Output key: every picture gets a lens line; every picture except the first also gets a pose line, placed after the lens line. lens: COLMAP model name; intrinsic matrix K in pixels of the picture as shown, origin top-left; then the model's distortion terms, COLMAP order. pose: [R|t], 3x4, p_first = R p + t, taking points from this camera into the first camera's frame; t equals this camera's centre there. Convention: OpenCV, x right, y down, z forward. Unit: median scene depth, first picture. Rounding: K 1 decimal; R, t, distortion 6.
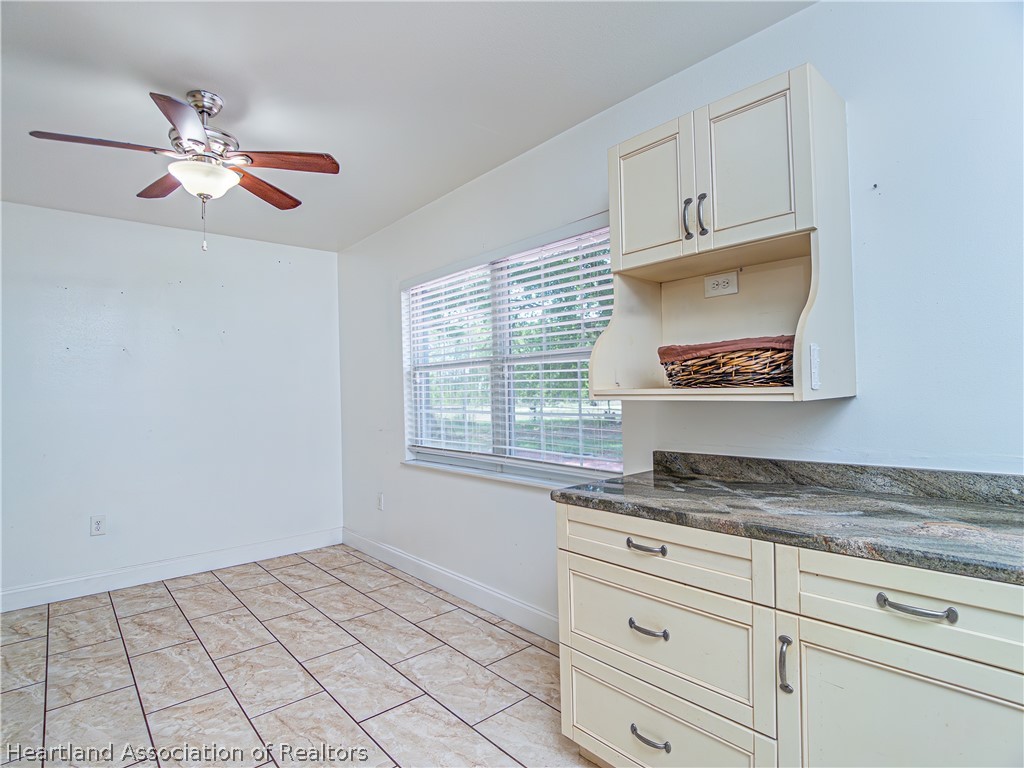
lens RADIAL K [[540.7, 0, 508.0], [0, 540.7, 384.3], [0, 0, 1]] dist [-0.013727, -0.012116]
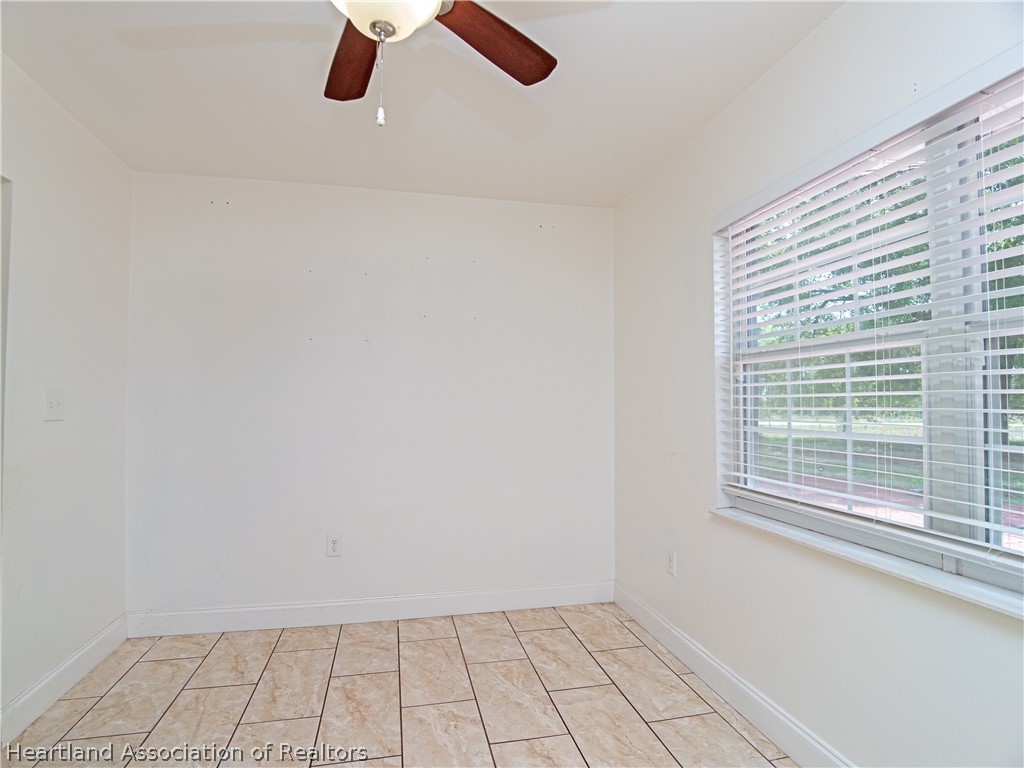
lens RADIAL K [[540.7, 0, 508.0], [0, 540.7, 384.3], [0, 0, 1]] dist [-0.013727, -0.012116]
pose [[0.880734, 0.010307, -0.473499, -0.119672], [-0.017098, 0.999803, -0.010040, 0.011942], [0.473302, 0.016938, 0.880737, 0.373093]]
